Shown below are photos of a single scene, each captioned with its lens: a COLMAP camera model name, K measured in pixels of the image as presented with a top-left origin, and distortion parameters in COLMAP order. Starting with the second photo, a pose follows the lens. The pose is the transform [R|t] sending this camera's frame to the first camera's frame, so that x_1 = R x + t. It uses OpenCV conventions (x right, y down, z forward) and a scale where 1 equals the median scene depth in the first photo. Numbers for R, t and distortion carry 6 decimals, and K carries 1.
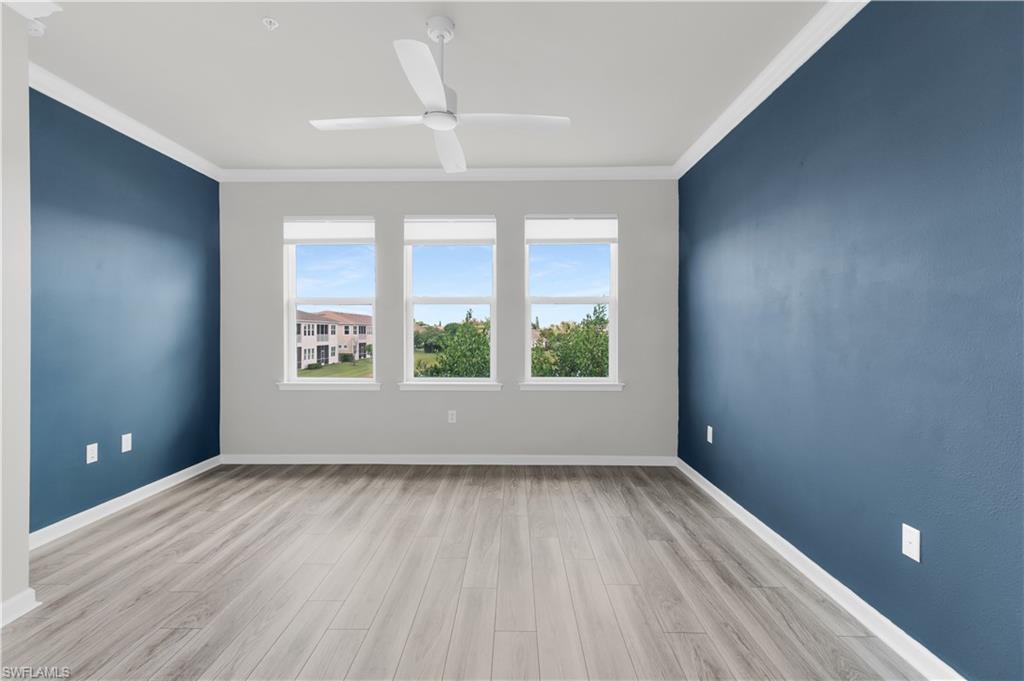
lens RADIAL K [[469.0, 0, 512.0], [0, 469.0, 340.5], [0, 0, 1]] dist [0.014201, -0.000066]
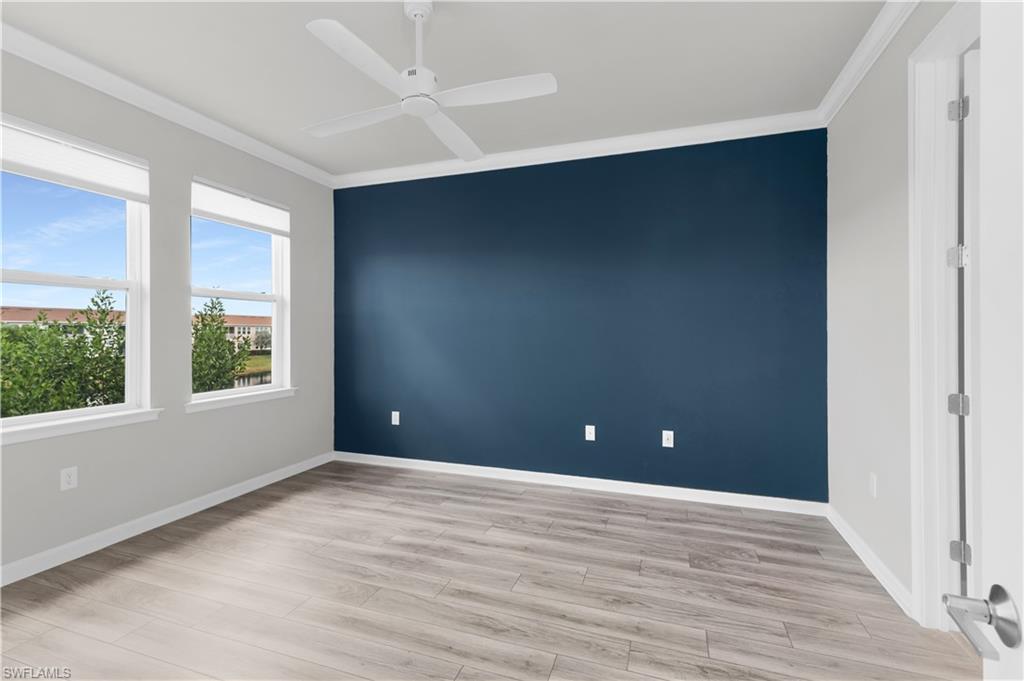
lens RADIAL K [[471.0, 0, 512.0], [0, 471.0, 334.0], [0, 0, 1]] dist [0.001376, 0.000002]
pose [[0.295462, -0.007252, 0.955327, -0.552205], [0.016017, 0.999868, 0.002637, -0.011360], [-0.955220, 0.014523, 0.295539, 0.309534]]
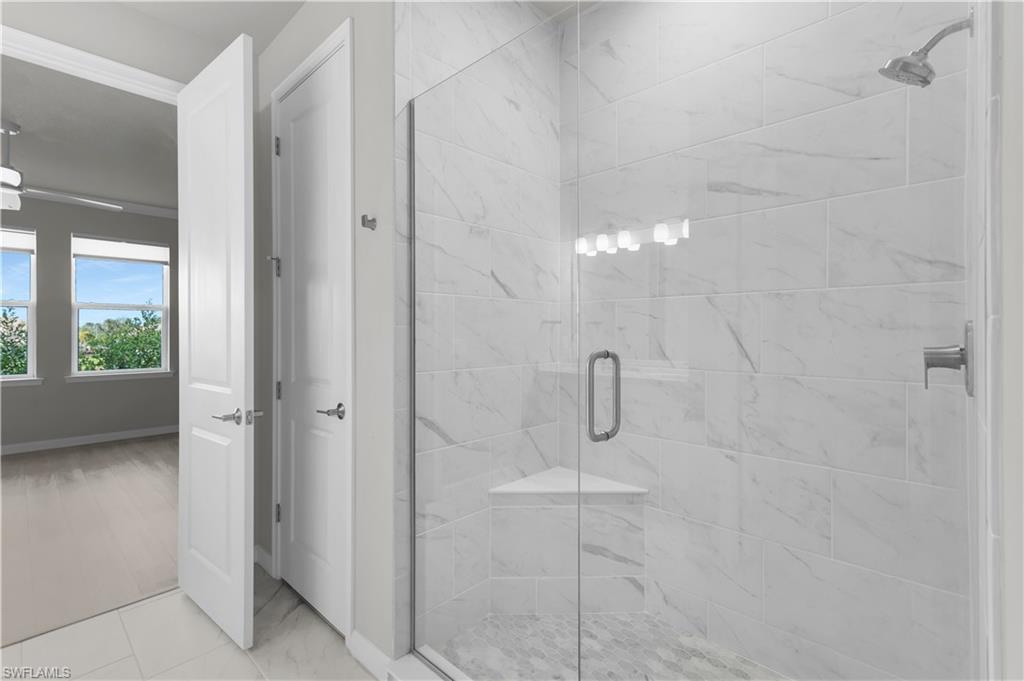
lens RADIAL K [[468.1, 0, 512.3], [0, 468.1, 332.7], [0, 0, 1]] dist [-0.001023, -0.000401]
pose [[0.678568, -0.002696, 0.734533, -0.085424], [0.013184, 0.999877, -0.008509, 0.006885], [-0.734420, 0.015458, 0.678520, -0.620214]]
